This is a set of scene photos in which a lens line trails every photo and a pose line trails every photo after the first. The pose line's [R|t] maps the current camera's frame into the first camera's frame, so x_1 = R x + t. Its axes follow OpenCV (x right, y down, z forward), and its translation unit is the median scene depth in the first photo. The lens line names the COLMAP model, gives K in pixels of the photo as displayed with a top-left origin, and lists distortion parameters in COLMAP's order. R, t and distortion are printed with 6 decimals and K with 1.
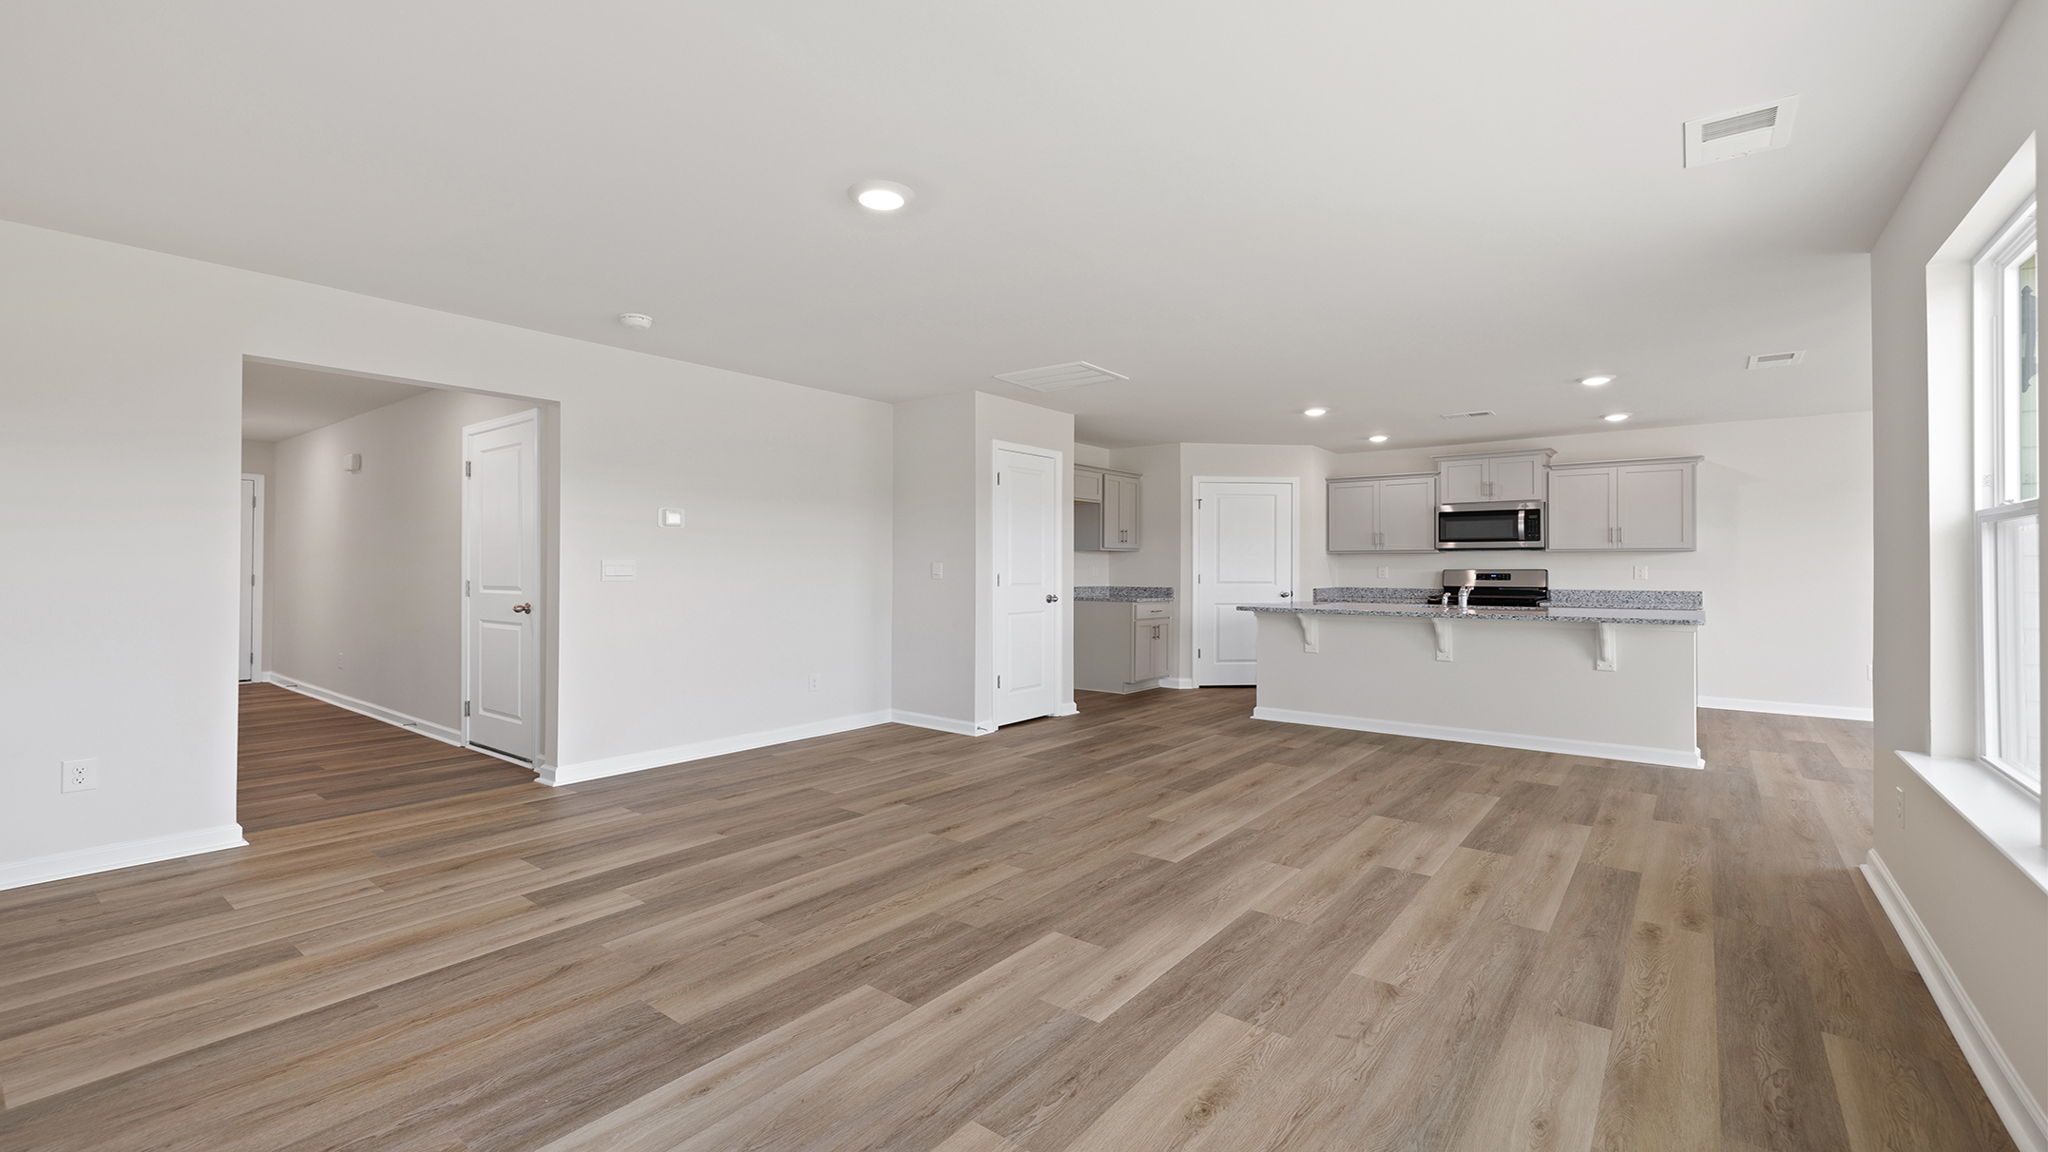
lens RADIAL K [[864.2, 0, 1013.8], [0, 864.2, 560.6], [0, 0, 1]] dist [0.002951, -0.000569]
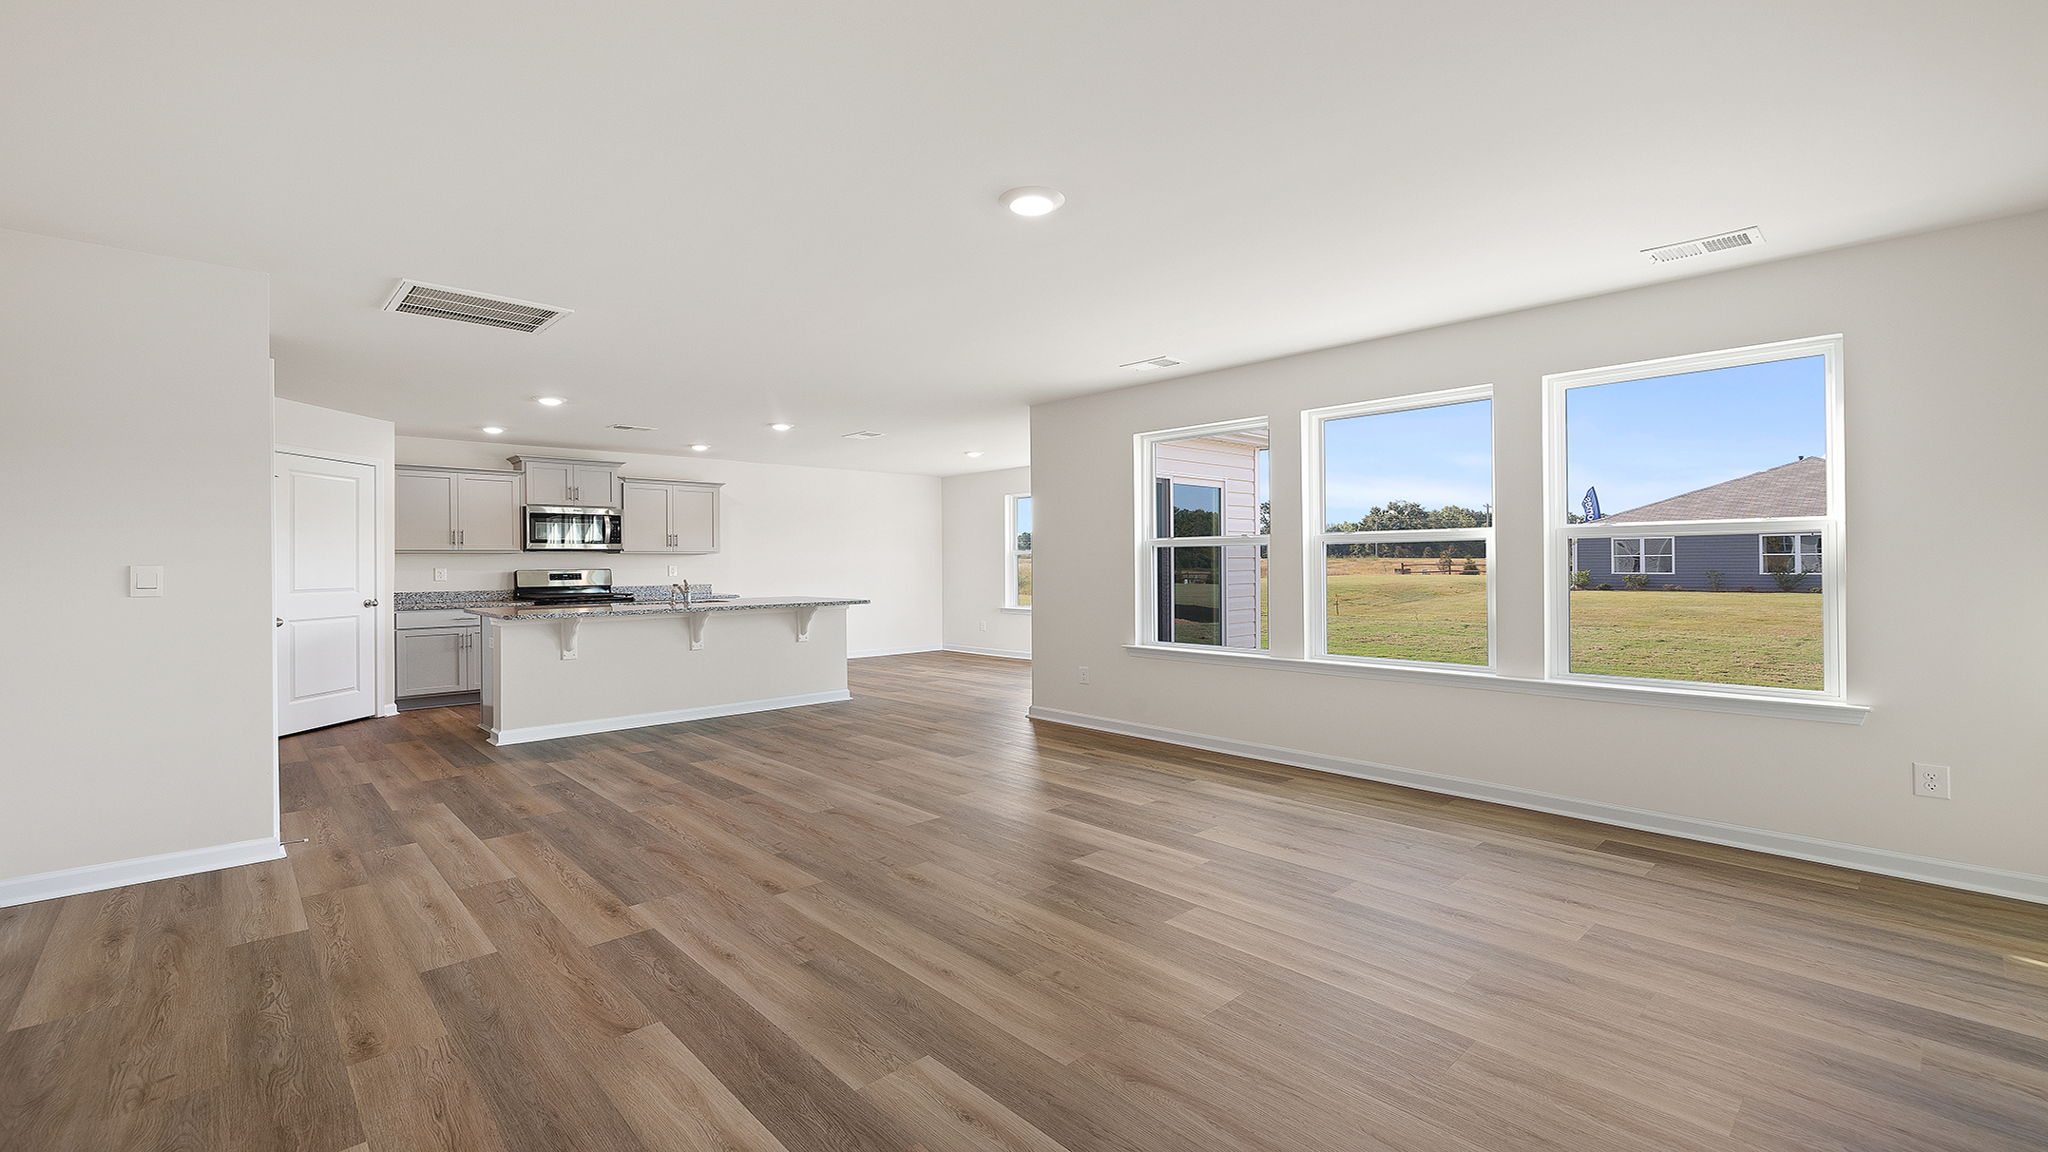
lens RADIAL K [[864.2, 0, 1009.1], [0, 864.2, 562.3], [0, 0, 1]] dist [0.002951, -0.000569]
pose [[0.156059, -0.002157, 0.987745, -0.653696], [0.000744, 0.999998, 0.002066, -0.000783], [-0.987747, 0.000413, 0.156060, 0.490701]]
